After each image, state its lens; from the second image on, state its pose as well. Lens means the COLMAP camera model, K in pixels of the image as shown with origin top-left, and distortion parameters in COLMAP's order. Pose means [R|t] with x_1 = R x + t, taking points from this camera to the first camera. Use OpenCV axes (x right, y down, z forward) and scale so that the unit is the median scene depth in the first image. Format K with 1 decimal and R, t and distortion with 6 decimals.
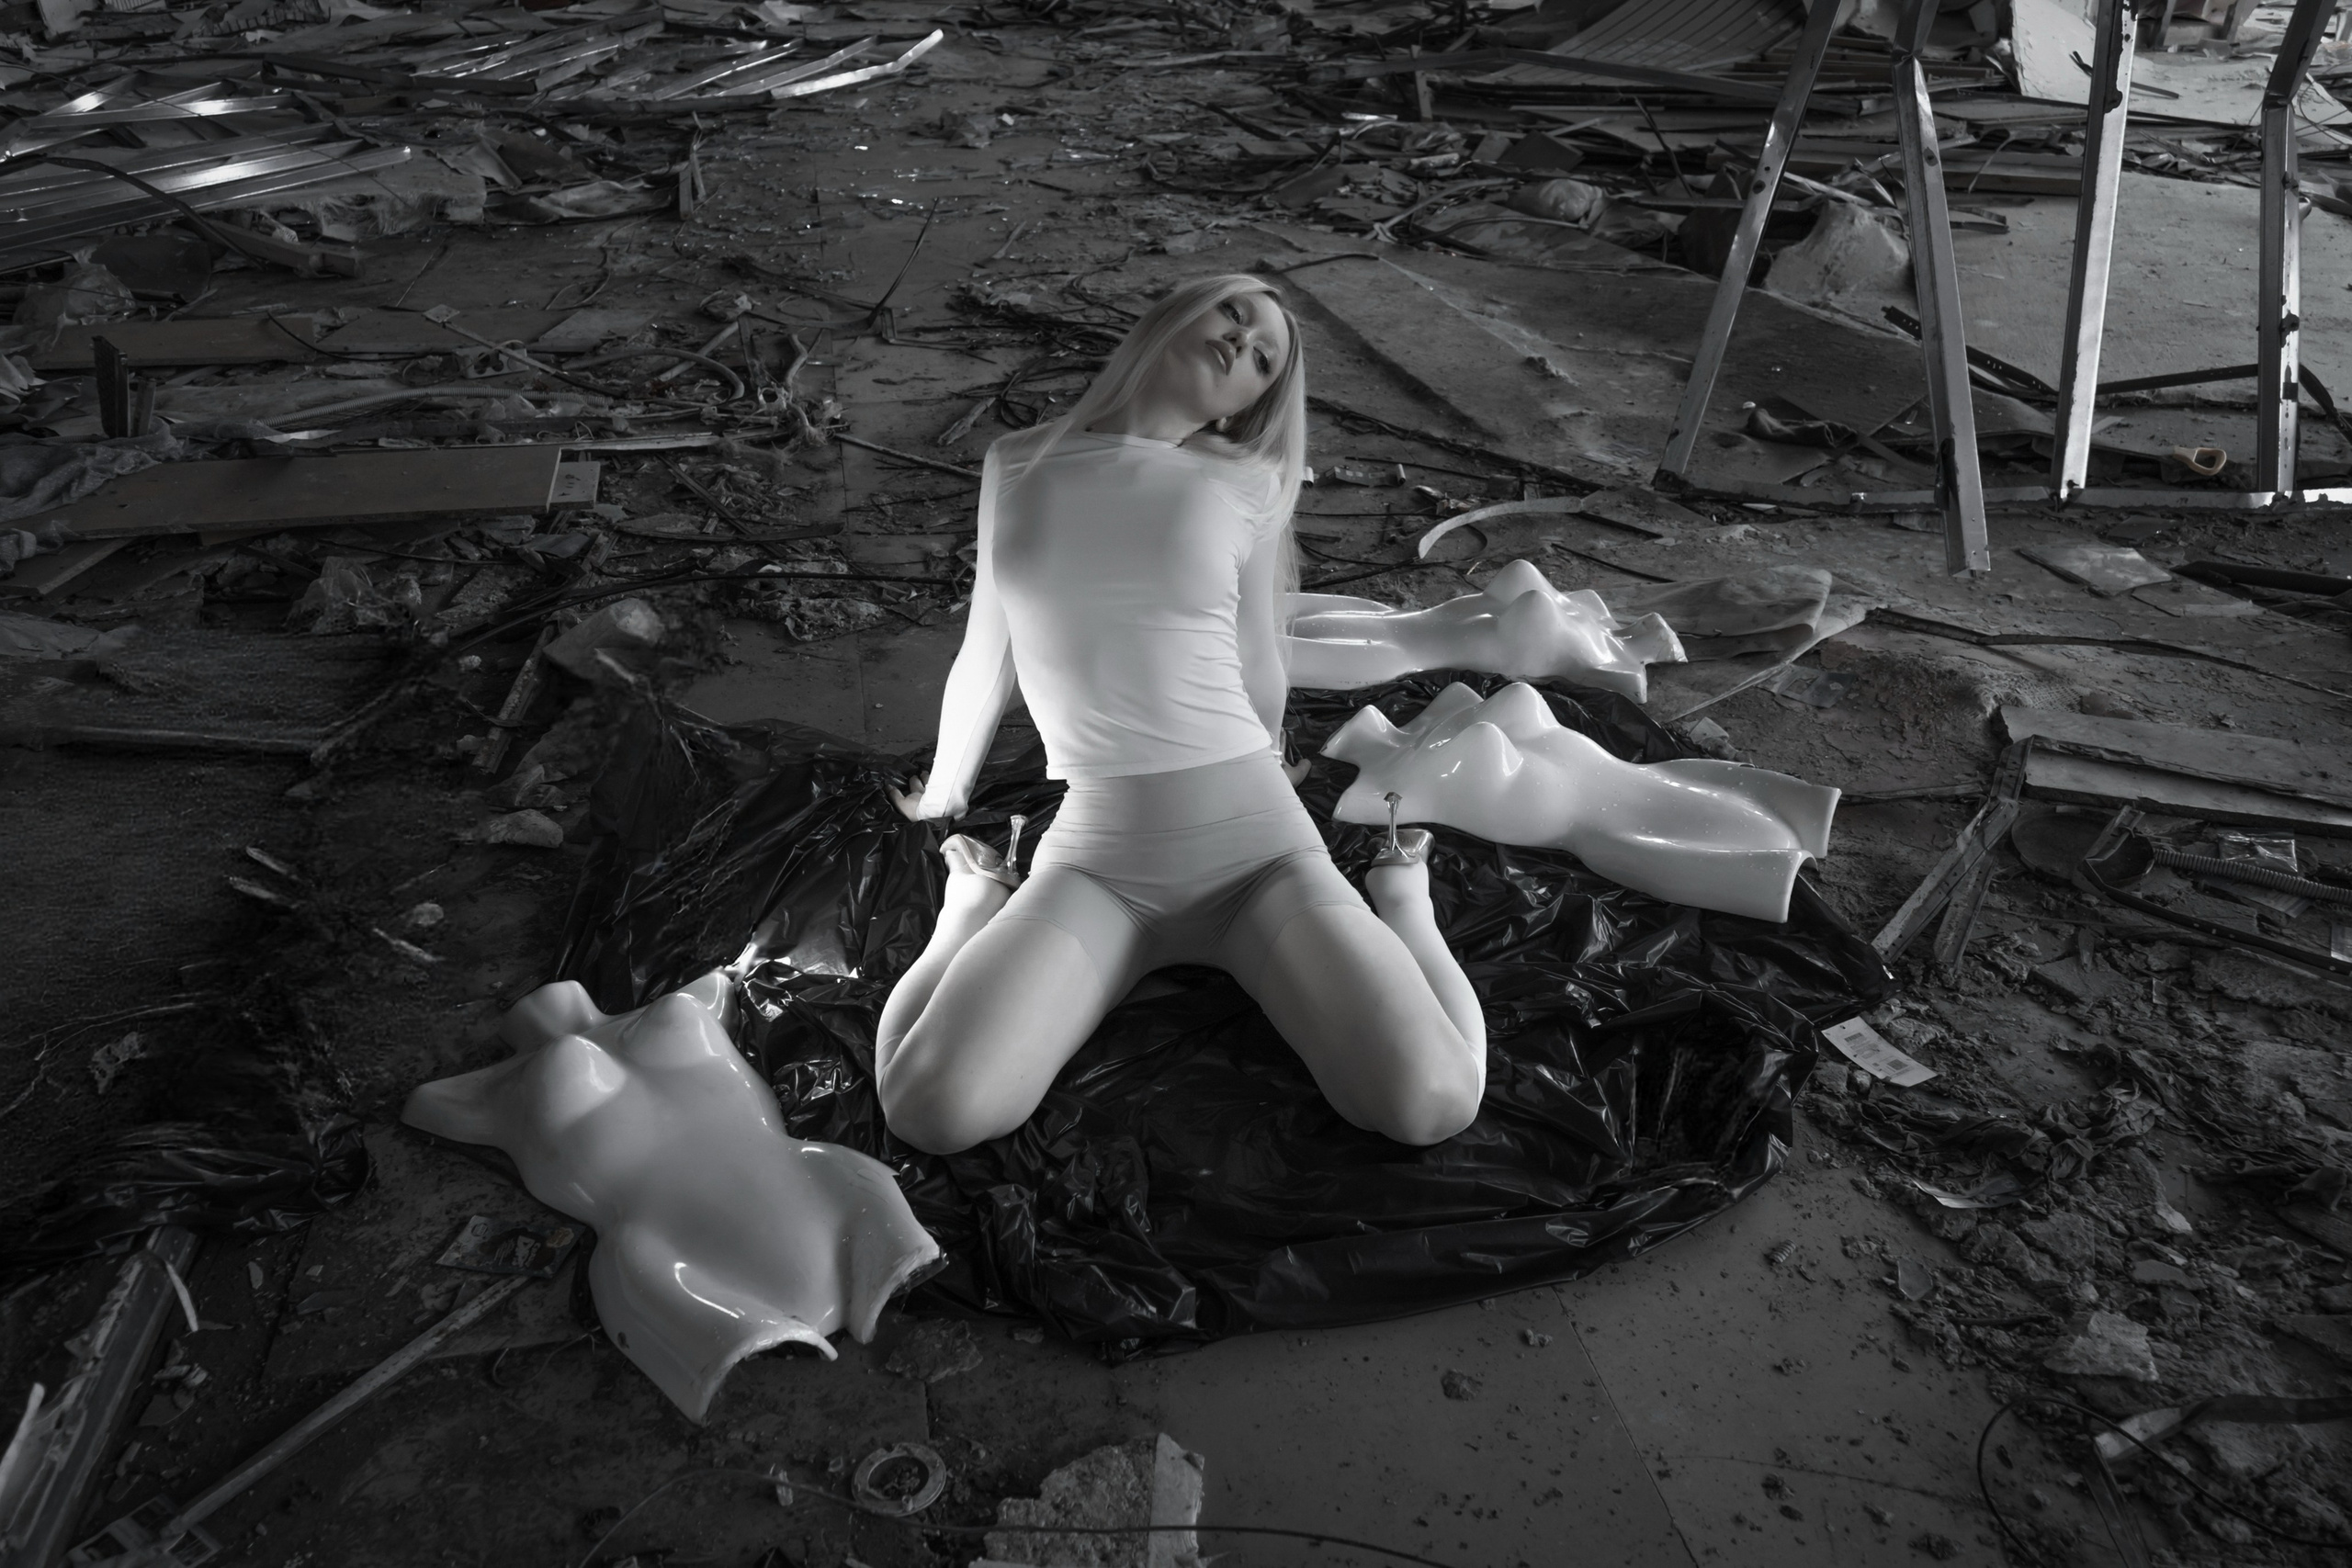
lens RADIAL K [[1921.5, 0, 1176.0], [0, 1921.5, 784.0], [0, 0, 1]] dist [0.027514, -0.013690]
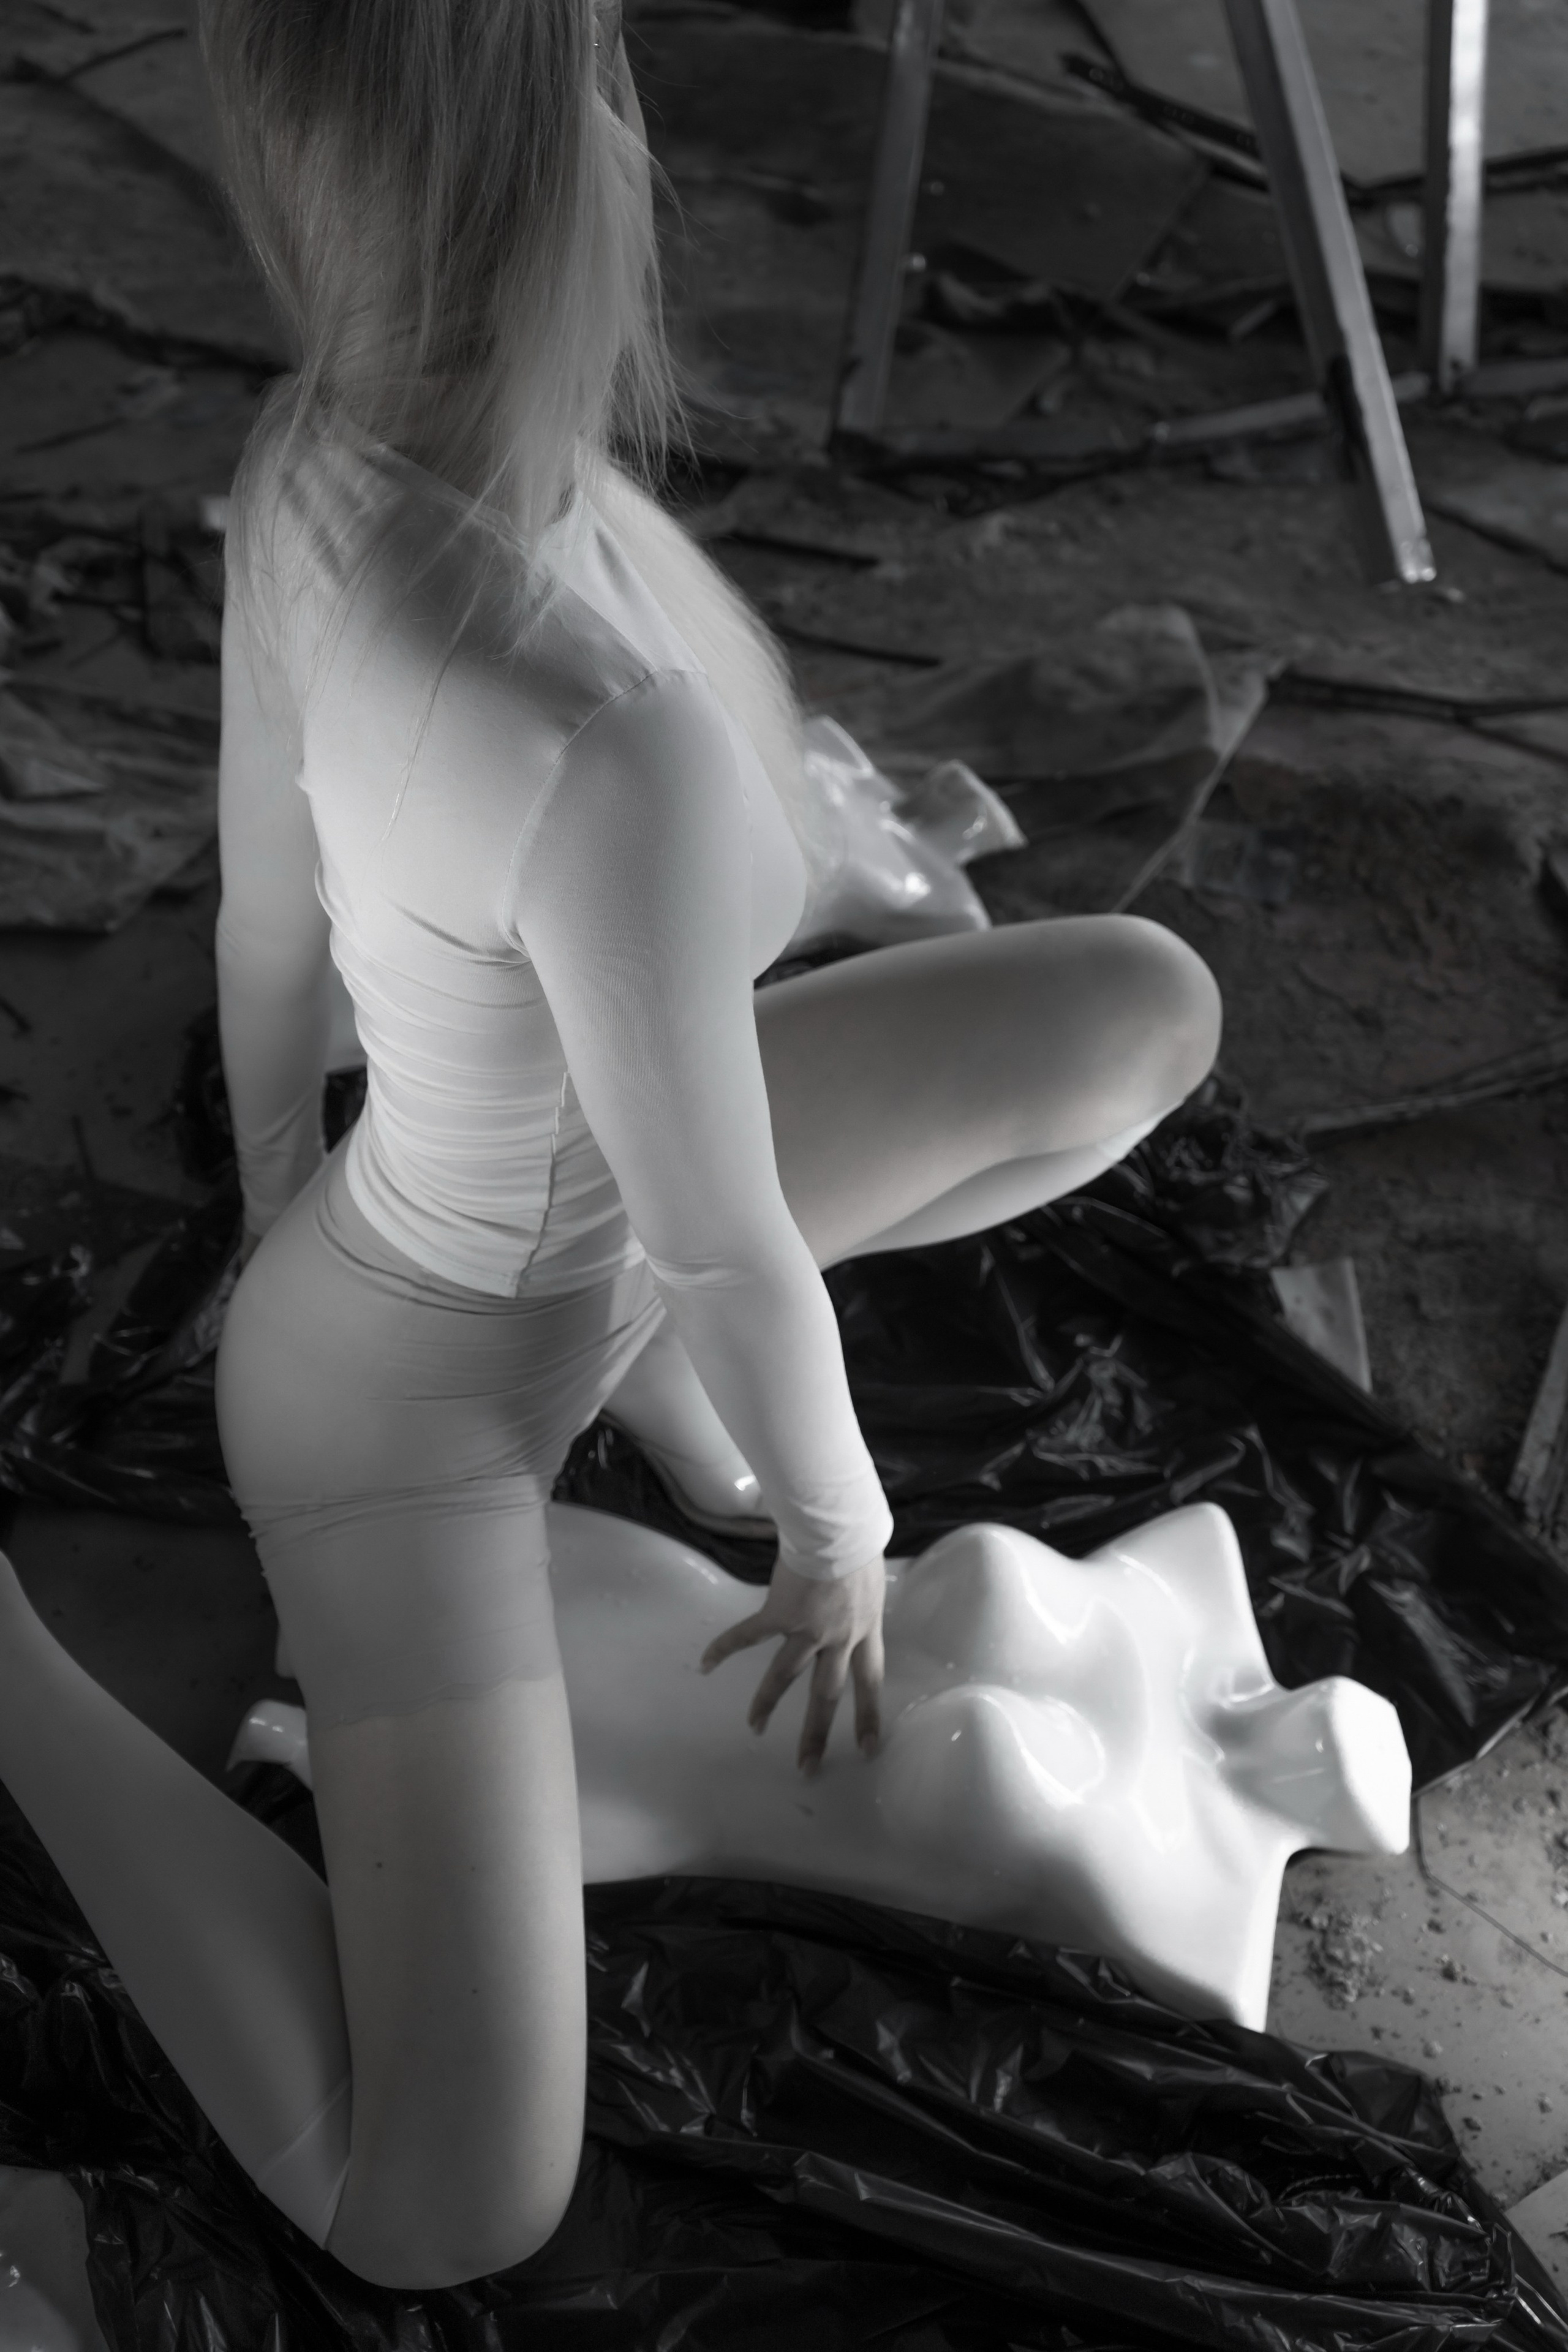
lens RADIAL K [[2504.2, 0, 784.0], [0, 2504.2, 1176.0], [0, 0, 1]] dist [-0.017085, 0.131634]
pose [[0.940202, -0.223509, 0.257030, -0.014767], [0.166109, 0.959652, 0.226882, -0.140659], [-0.297369, -0.170620, 0.939394, 0.285818]]
